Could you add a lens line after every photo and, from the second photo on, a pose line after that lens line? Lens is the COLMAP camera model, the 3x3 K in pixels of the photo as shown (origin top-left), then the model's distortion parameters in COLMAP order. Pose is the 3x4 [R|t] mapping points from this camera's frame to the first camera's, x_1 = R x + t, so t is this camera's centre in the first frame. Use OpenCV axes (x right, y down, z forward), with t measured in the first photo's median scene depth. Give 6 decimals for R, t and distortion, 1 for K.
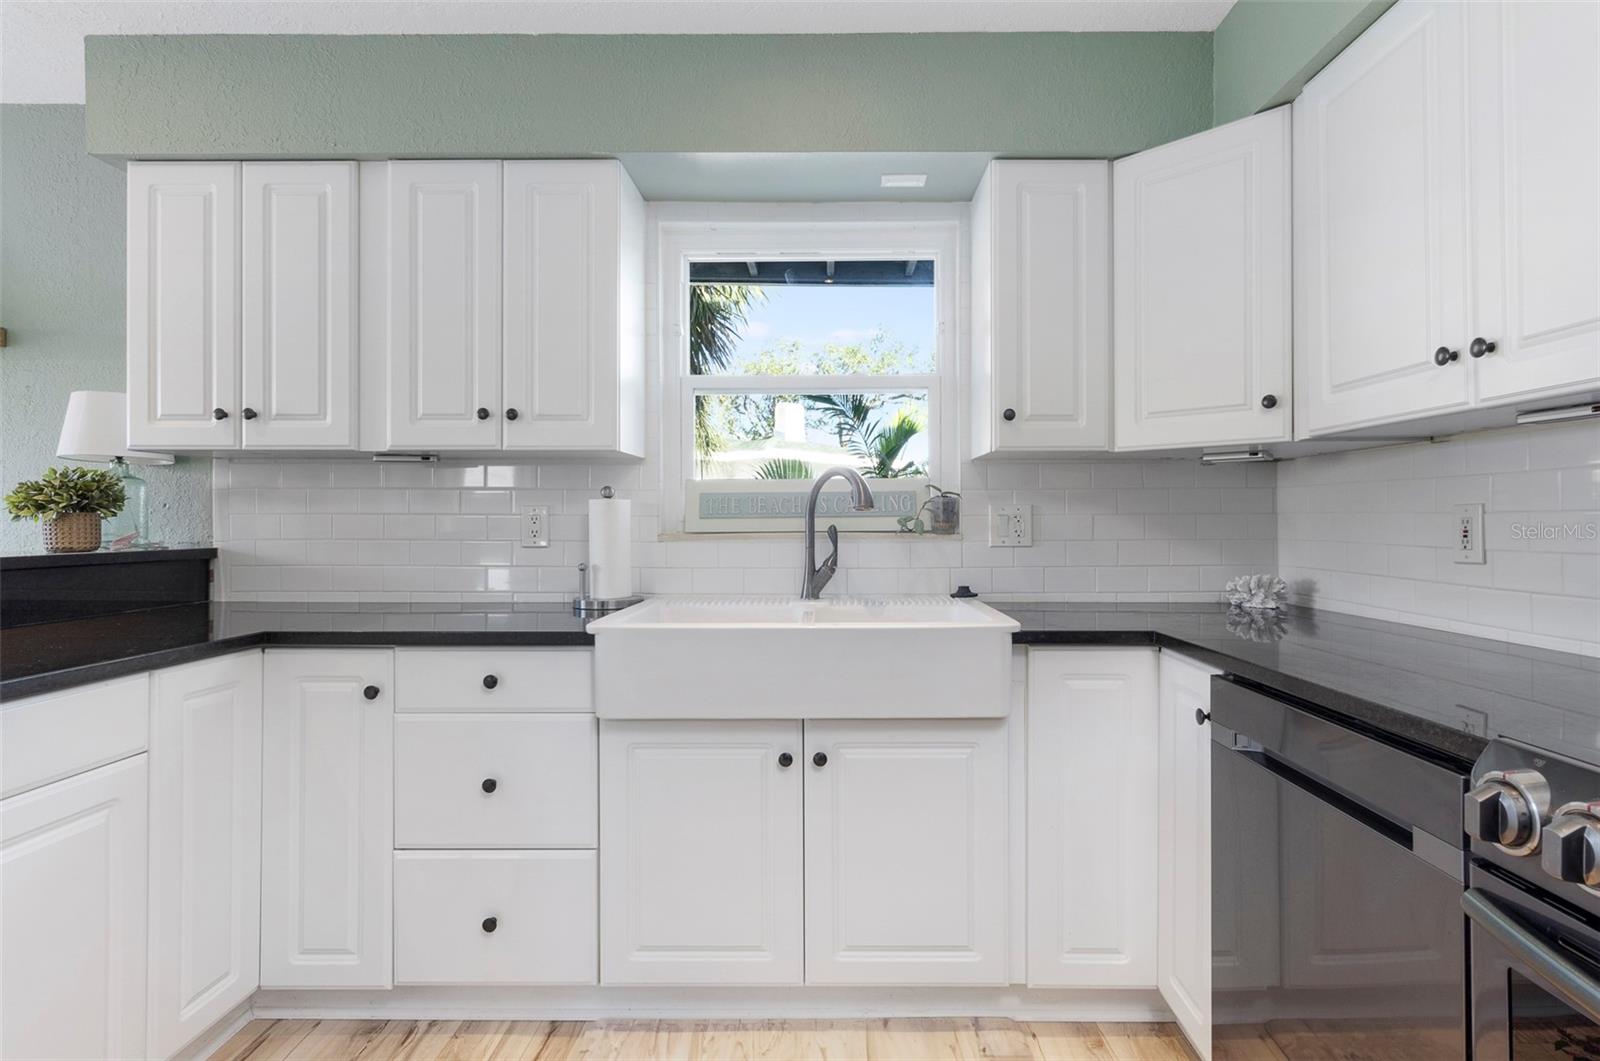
lens RADIAL K [[816.0, 0, 819.0], [0, 816.0, 528.5], [0, 0, 1]] dist [-0.000650, -0.000104]
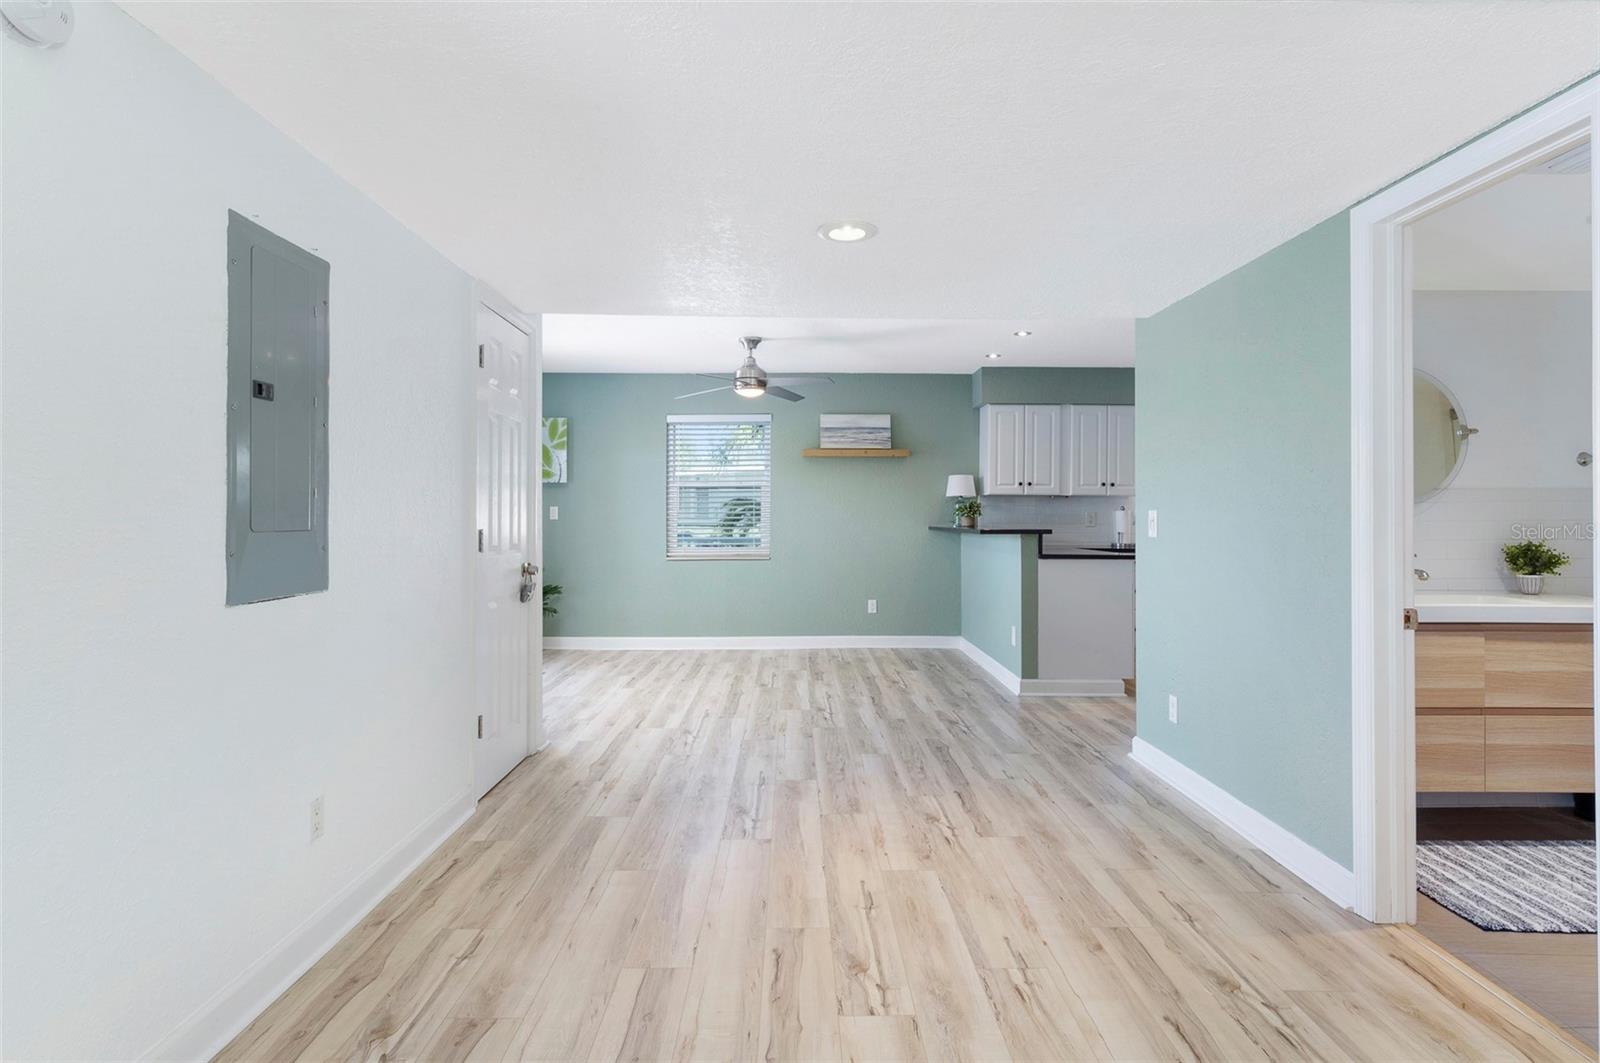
lens RADIAL K [[806.1, 0, 801.9], [0, 806.1, 510.8], [0, 0, 1]] dist [0.001101, 0.000412]
pose [[0.999948, 0.005504, 0.008603, -1.595317], [-0.005379, 0.999880, -0.014501, 0.015754], [-0.008681, 0.014454, 0.999858, -2.121235]]
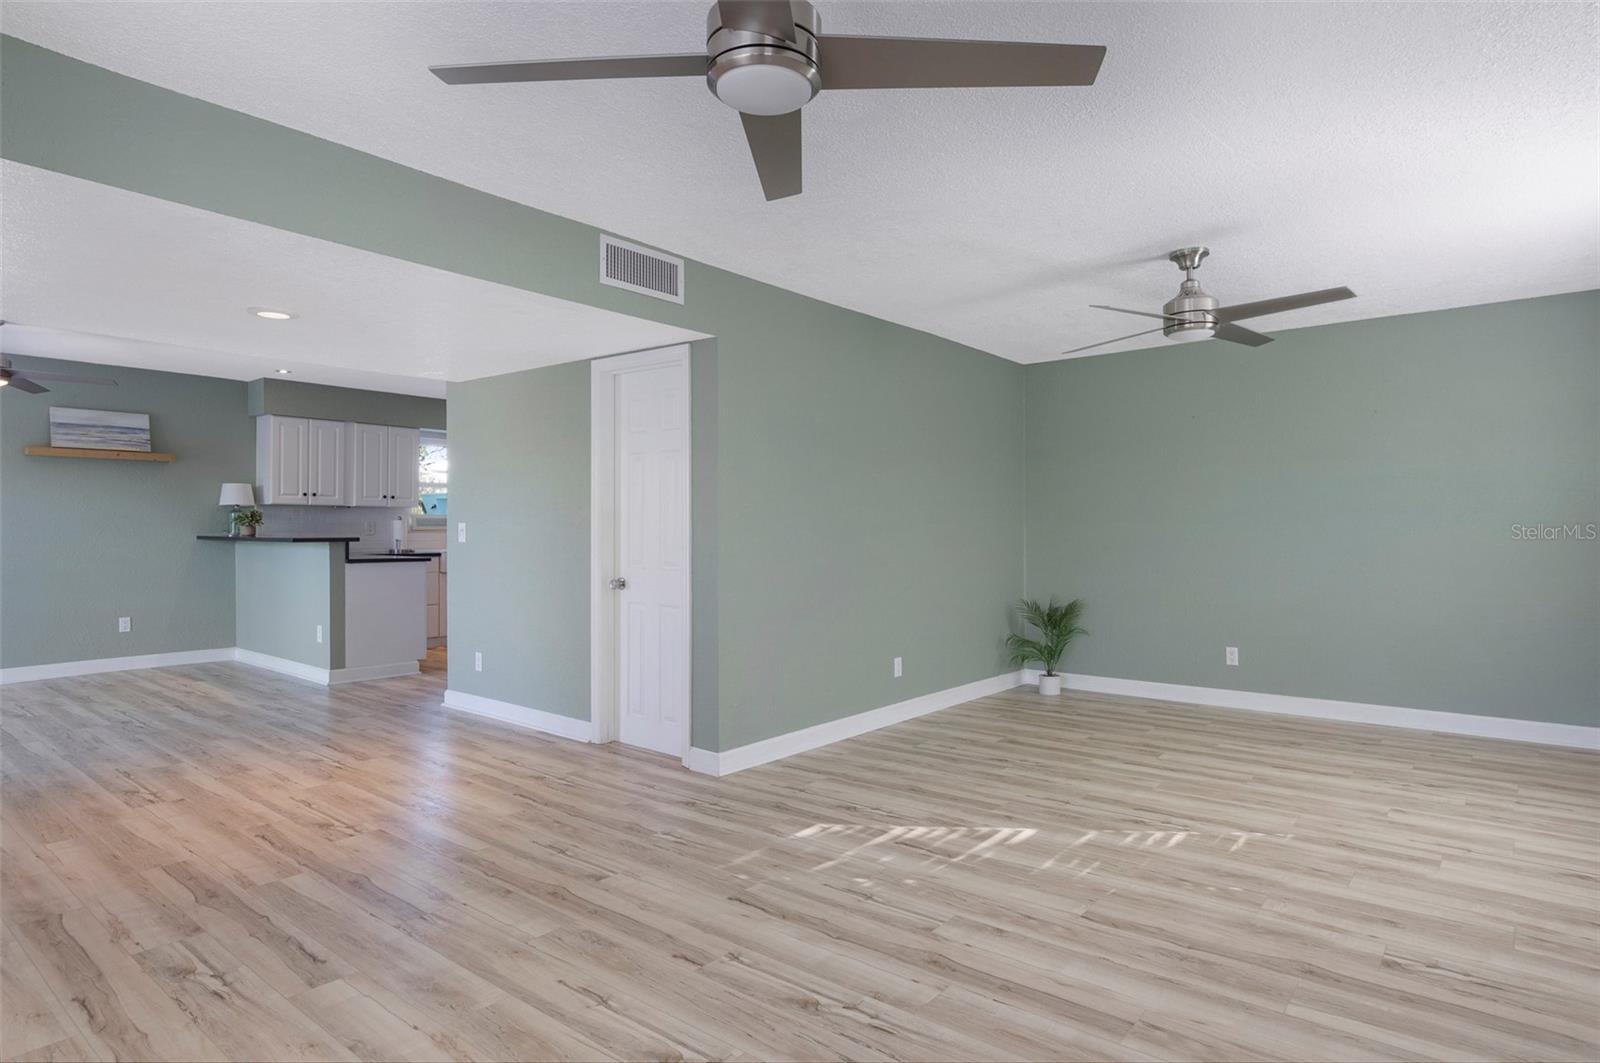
lens RADIAL K [[885.6, 0, 804.3], [0, 885.6, 537.8], [0, 0, 1]] dist [-0.002799, -0.001636]
pose [[0.635414, -0.005640, 0.772151, -2.201109], [0.000459, 0.999976, 0.006927, 0.013443], [-0.772172, -0.004047, 0.635401, -2.839271]]
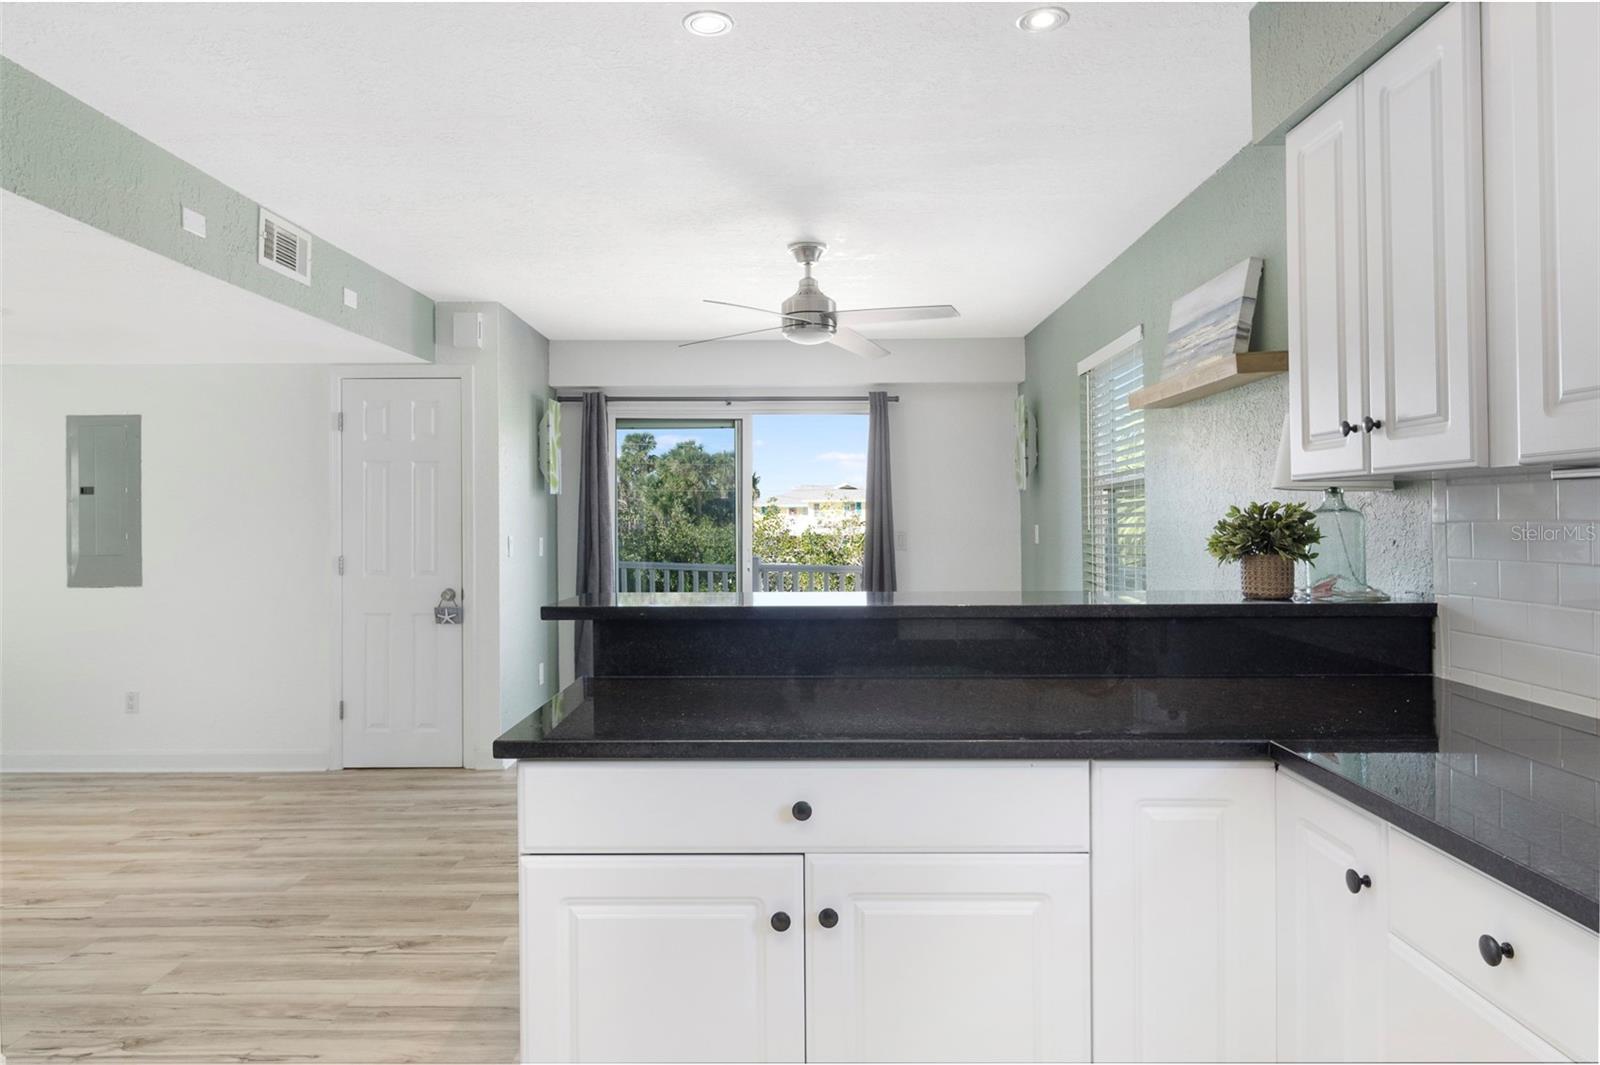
lens RADIAL K [[980.5, 0, 798.2], [0, 980.5, 524.6], [0, 0, 1]] dist [-0.001232, -0.000463]
pose [[-0.008811, 0.005406, -0.999947, 0.151646], [0.000051, 0.999985, 0.005406, -0.056830], [0.999961, -0.000004, -0.008811, 0.496917]]
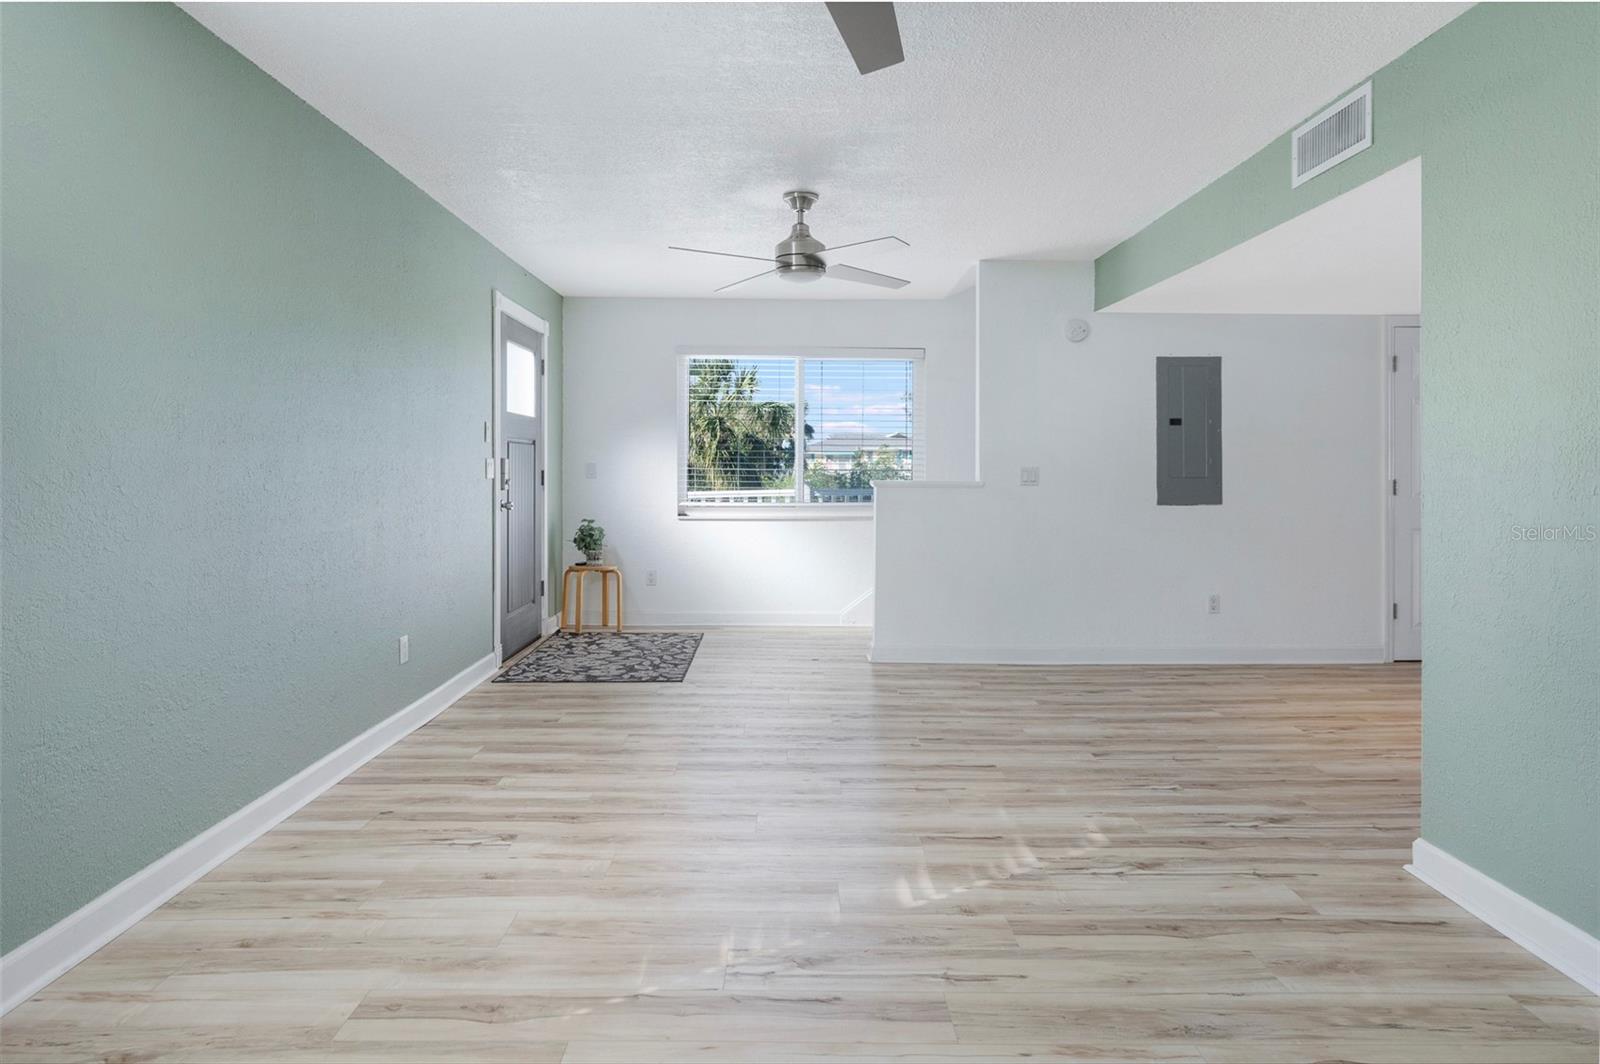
lens RADIAL K [[980.5, 0, 798.2], [0, 980.5, 524.1], [0, 0, 1]] dist [-0.001232, -0.000463]
pose [[0.000336, 0.056585, -0.998398, 0.549278], [-0.007360, 0.998371, 0.056581, 0.011564], [0.999973, 0.007329, 0.000752, -2.281832]]
